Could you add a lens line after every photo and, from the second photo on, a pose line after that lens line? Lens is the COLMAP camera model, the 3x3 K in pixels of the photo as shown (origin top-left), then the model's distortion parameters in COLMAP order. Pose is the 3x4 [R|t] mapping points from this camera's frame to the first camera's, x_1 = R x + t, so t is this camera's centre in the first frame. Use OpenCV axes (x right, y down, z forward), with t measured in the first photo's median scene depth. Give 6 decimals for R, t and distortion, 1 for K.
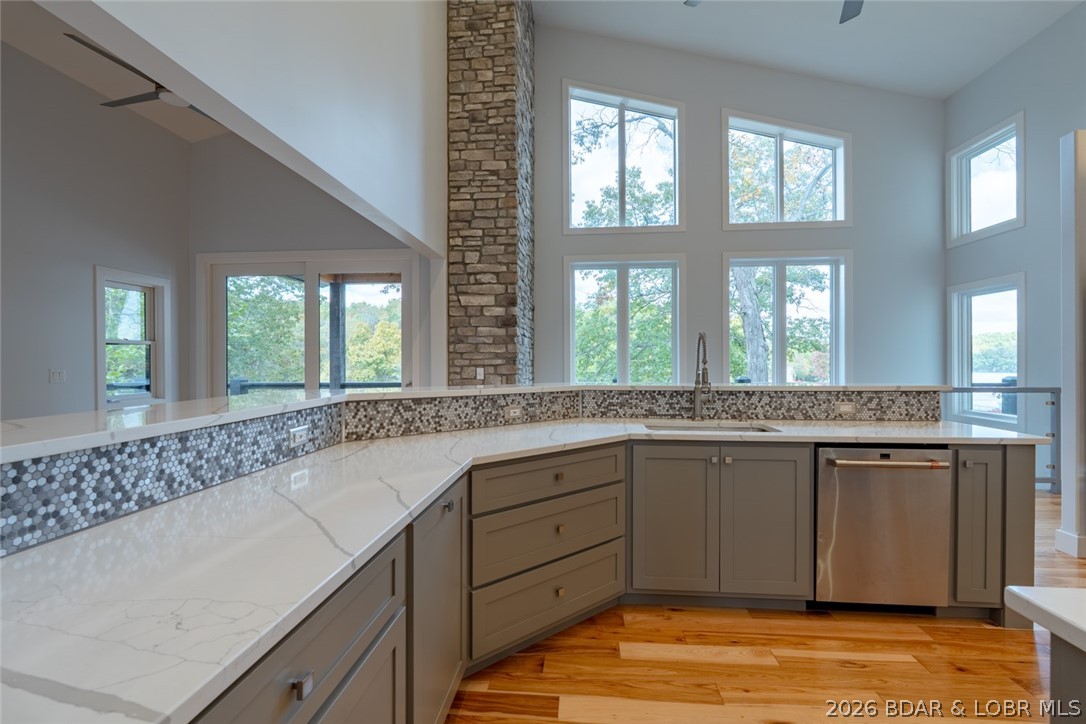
lens RADIAL K [[492.3, 0, 541.2], [0, 492.3, 363.9], [0, 0, 1]] dist [-0.001855, 0.000401]
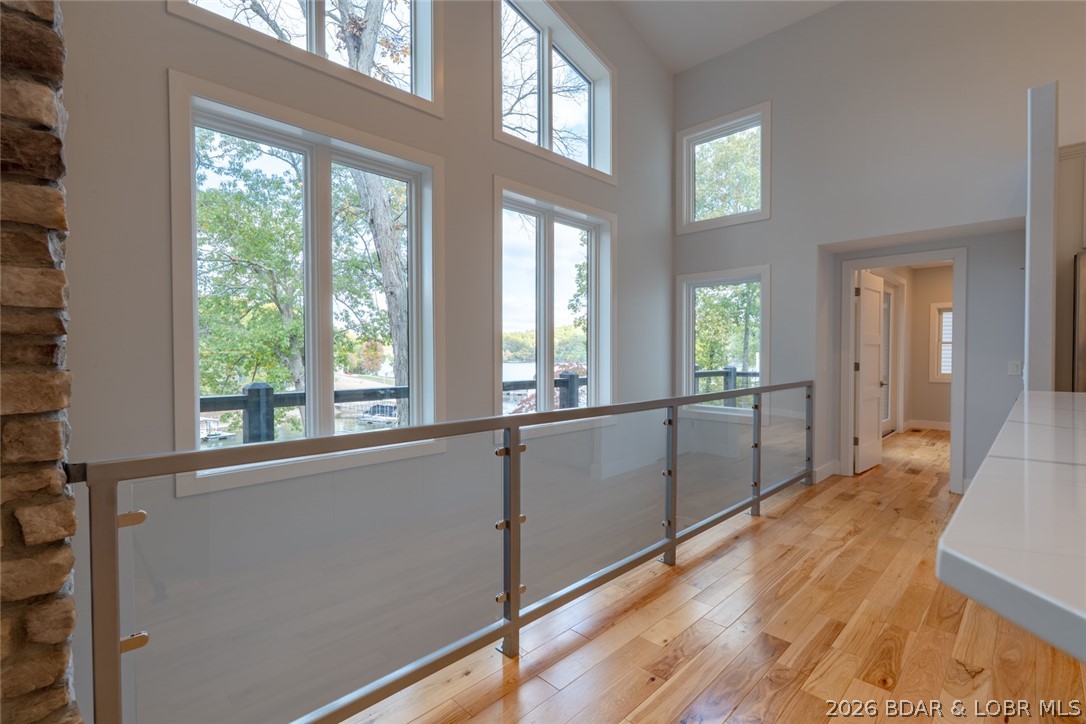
lens RADIAL K [[492.3, 0, 541.2], [0, 492.3, 363.9], [0, 0, 1]] dist [-0.001855, 0.000401]
pose [[0.643562, -0.012763, 0.765287, -0.078139], [0.001083, 0.999875, 0.015765, -0.003519], [-0.765393, -0.009317, 0.643496, 0.703566]]
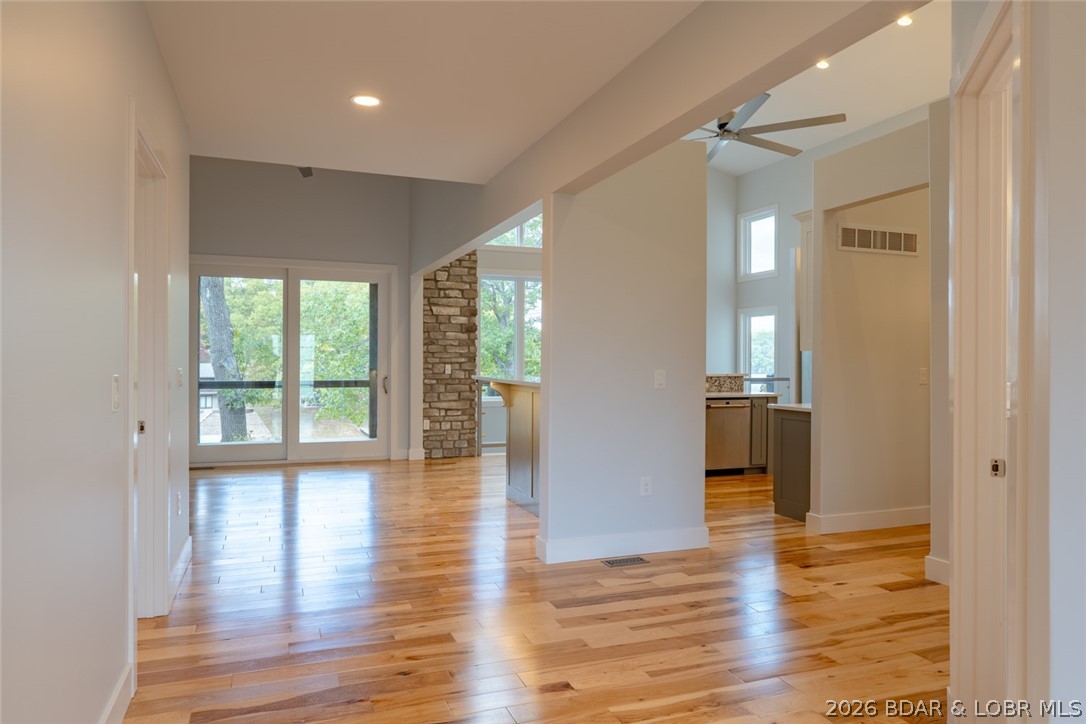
lens RADIAL K [[722.8, 0, 543.0], [0, 722.8, 362.0], [0, 0, 1]] dist [0.001283, -0.000777]
pose [[0.899050, 0.005809, 0.437808, -0.711506], [-0.005760, 0.999982, -0.001438, 0.002415], [-0.437809, -0.001229, 0.899067, -0.758239]]
